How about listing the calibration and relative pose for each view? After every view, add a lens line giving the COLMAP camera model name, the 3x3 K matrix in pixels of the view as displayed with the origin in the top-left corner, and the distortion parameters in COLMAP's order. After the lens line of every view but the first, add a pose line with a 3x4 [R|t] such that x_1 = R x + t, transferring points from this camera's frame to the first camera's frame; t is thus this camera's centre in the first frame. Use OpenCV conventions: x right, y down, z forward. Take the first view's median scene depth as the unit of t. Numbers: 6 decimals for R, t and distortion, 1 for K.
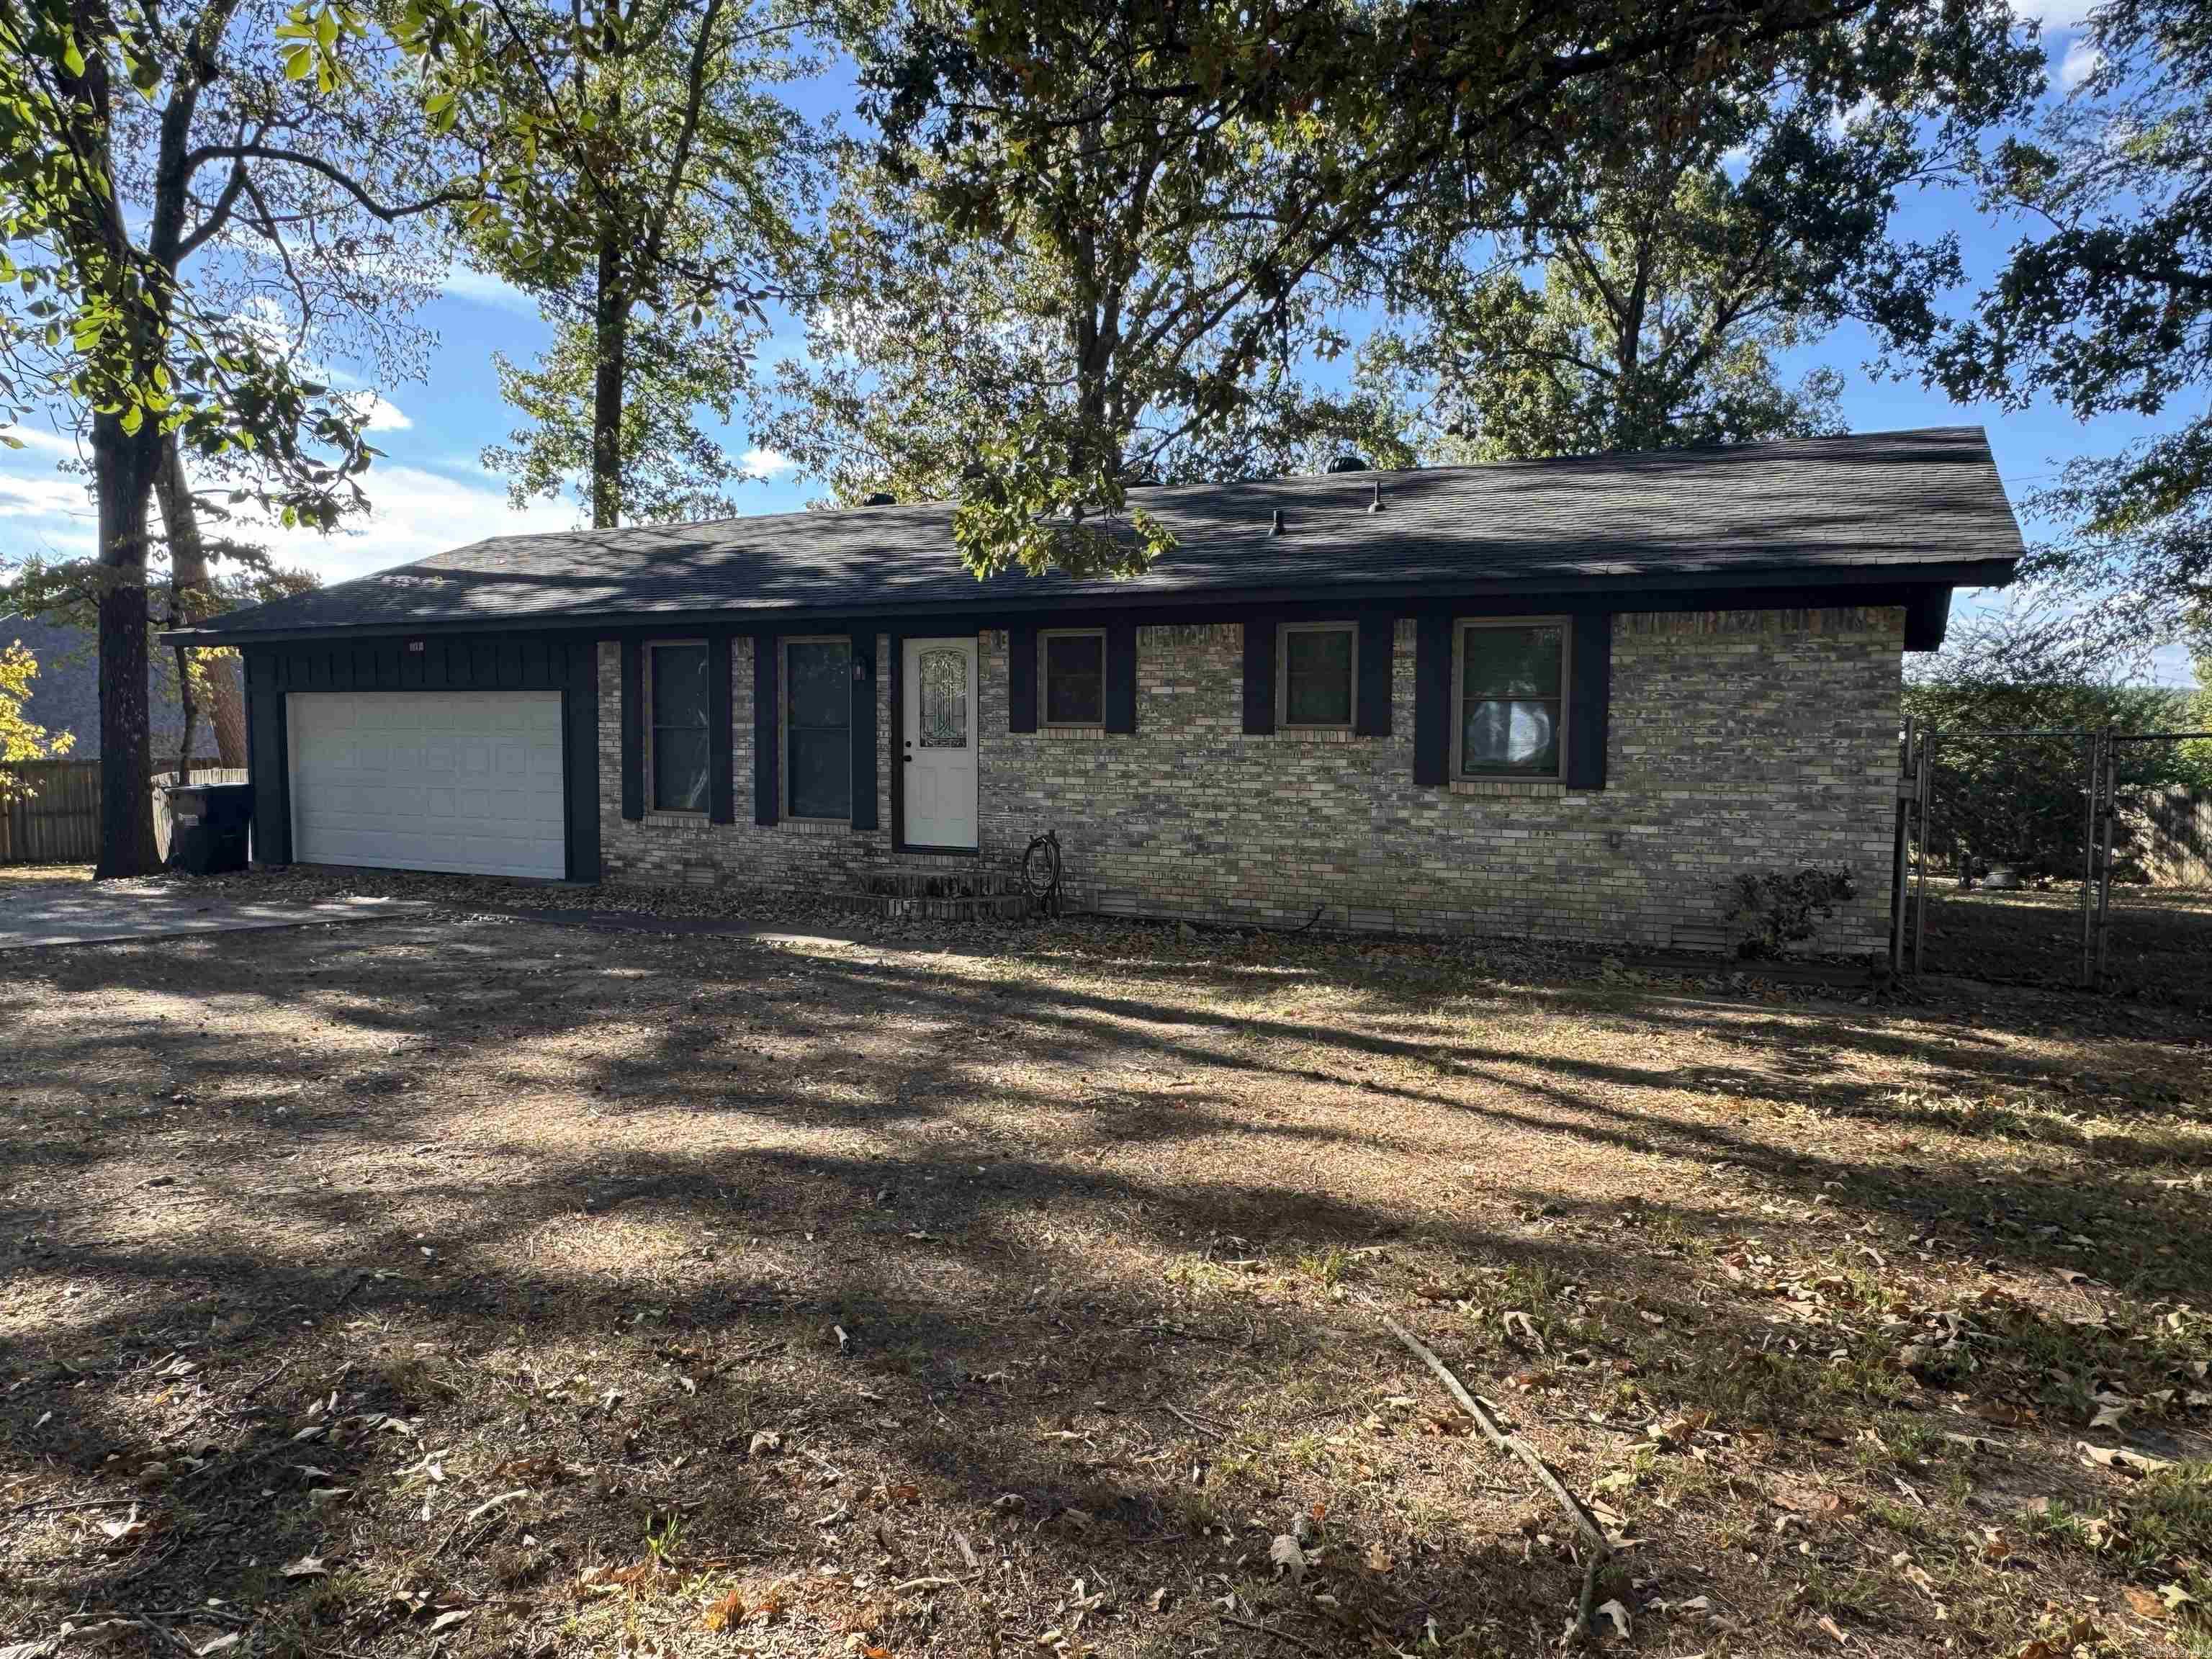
lens RADIAL K [[1505.9, 0, 1106.0], [0, 1505.9, 829.5], [0, 0, 1]] dist [-0.009629, -0.000117]
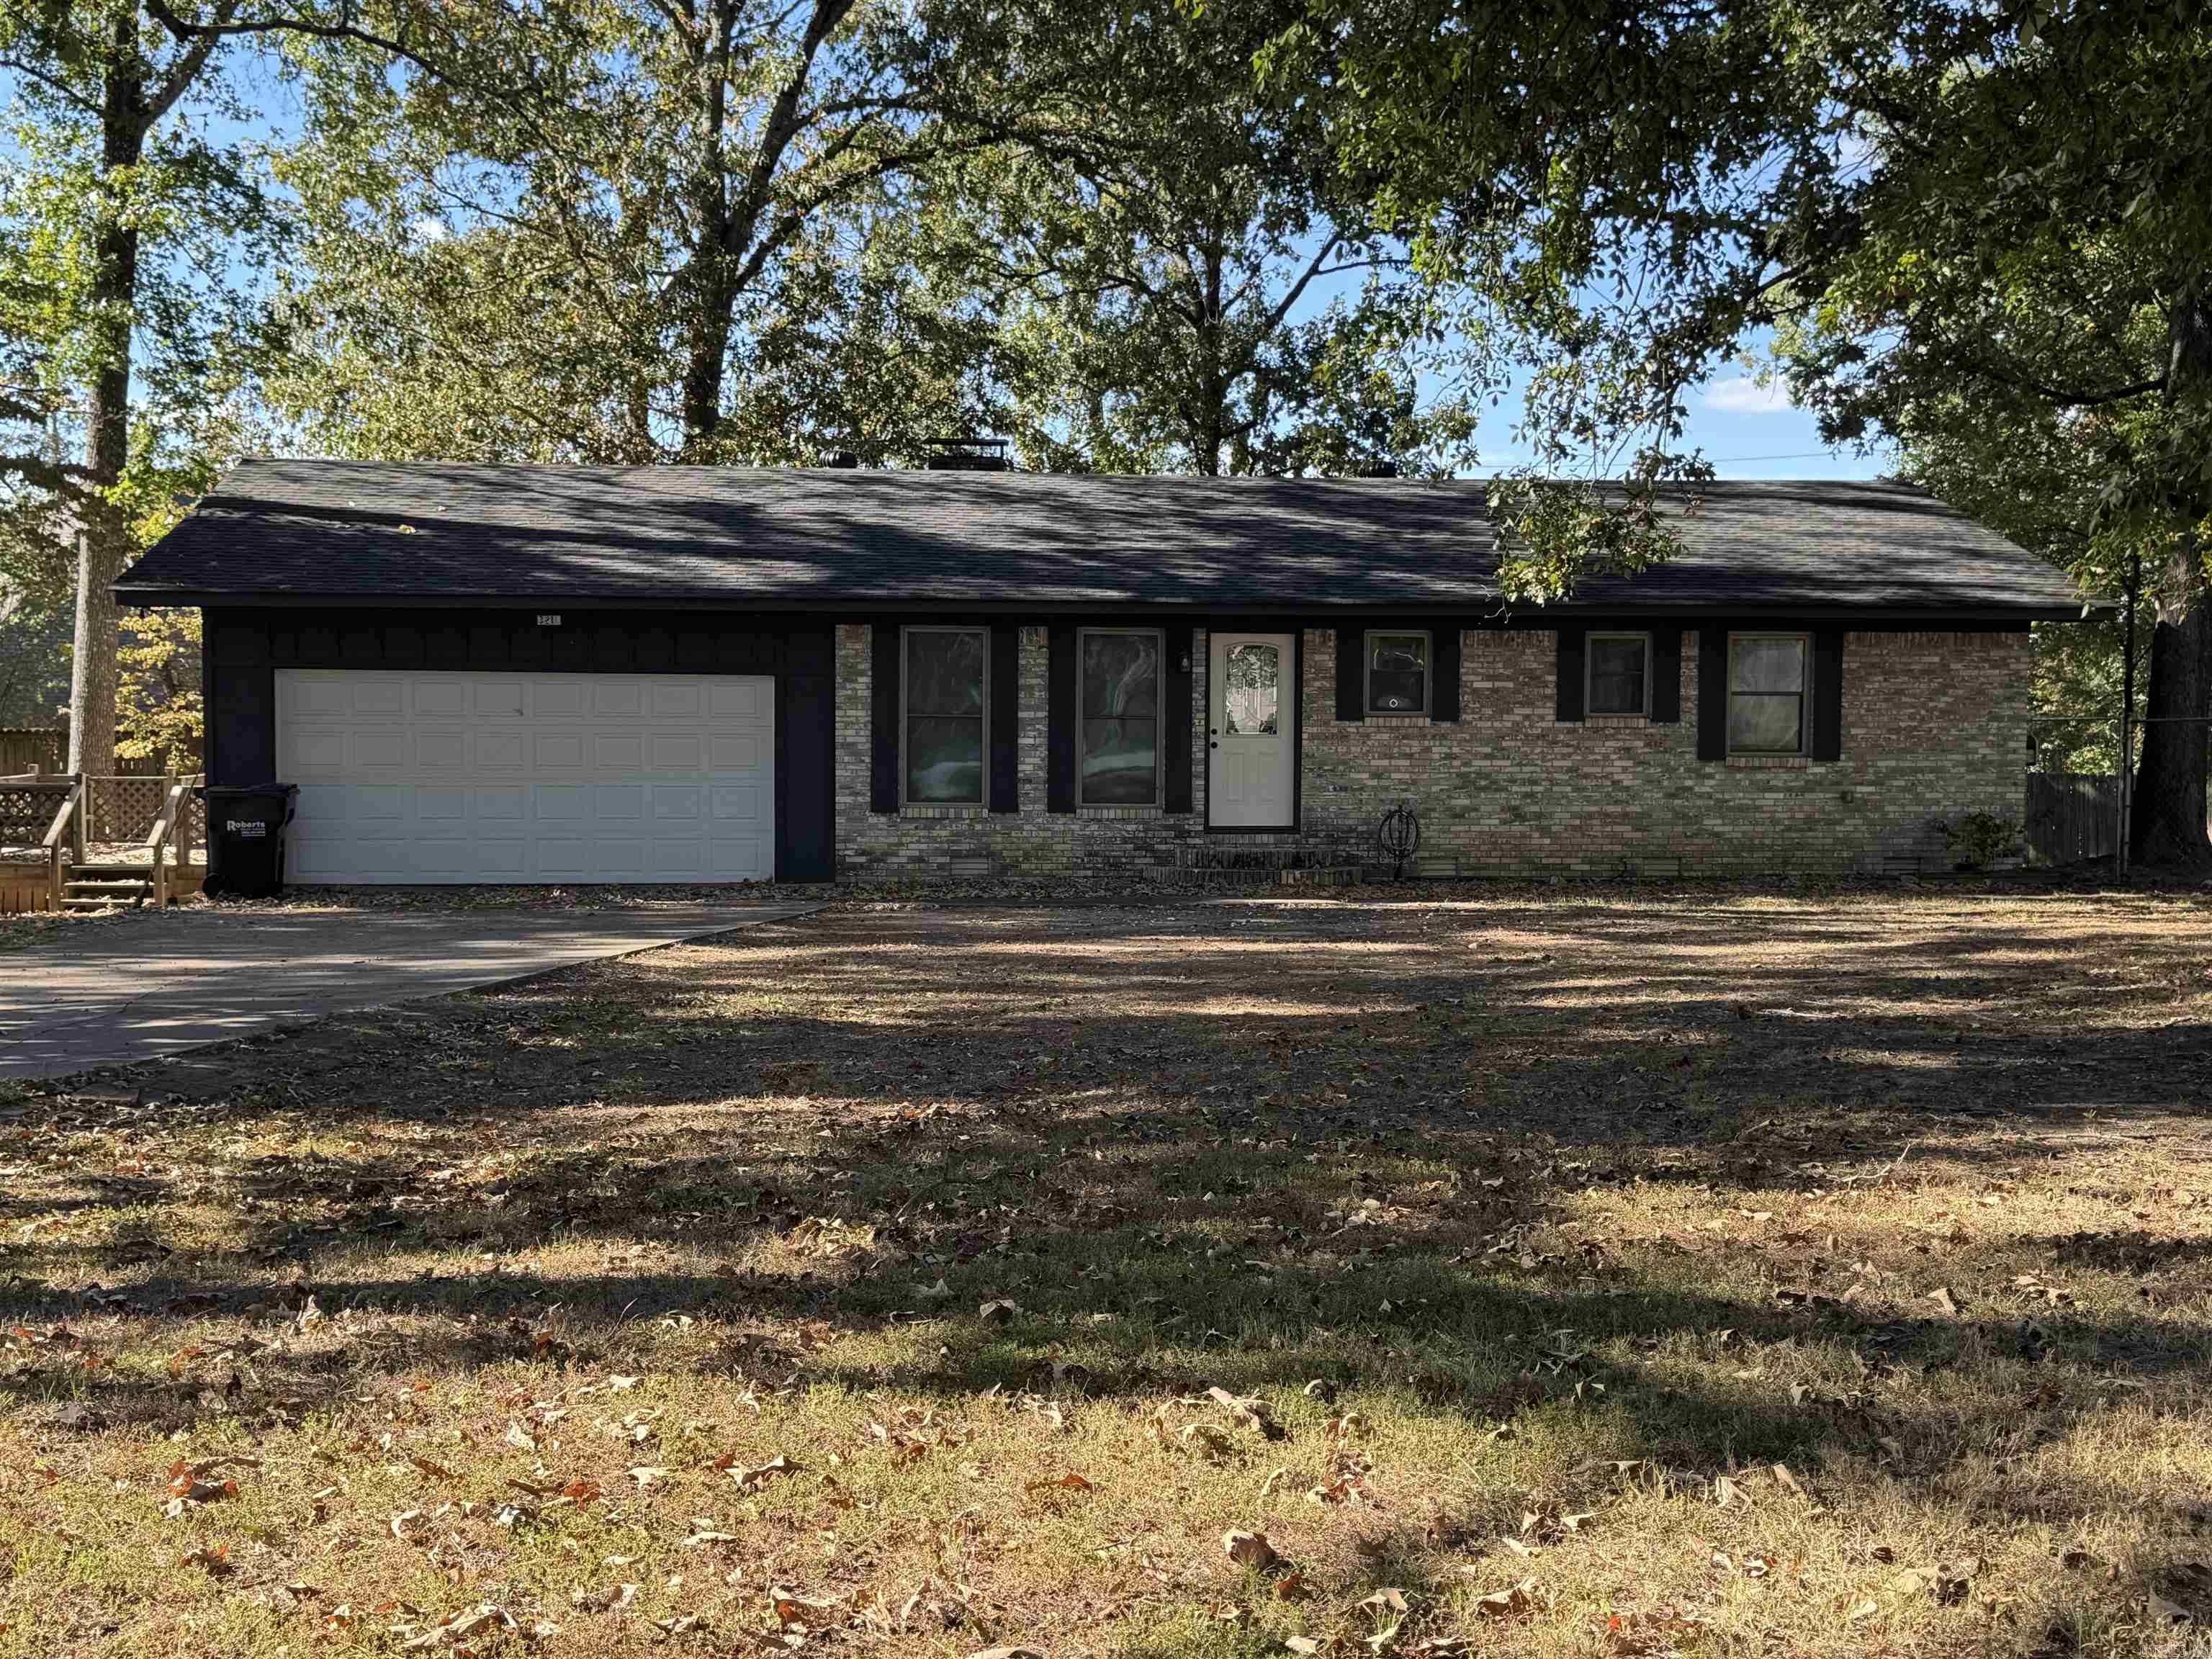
lens RADIAL K [[2477.9, 0, 1106.0], [0, 2477.9, 829.5], [0, 0, 1]] dist [0.182281, -0.364253]
pose [[0.844823, -0.019920, 0.534676, -1.171091], [0.036373, 0.999133, -0.020247, 0.046728], [-0.533809, 0.036553, 0.844815, -0.454879]]
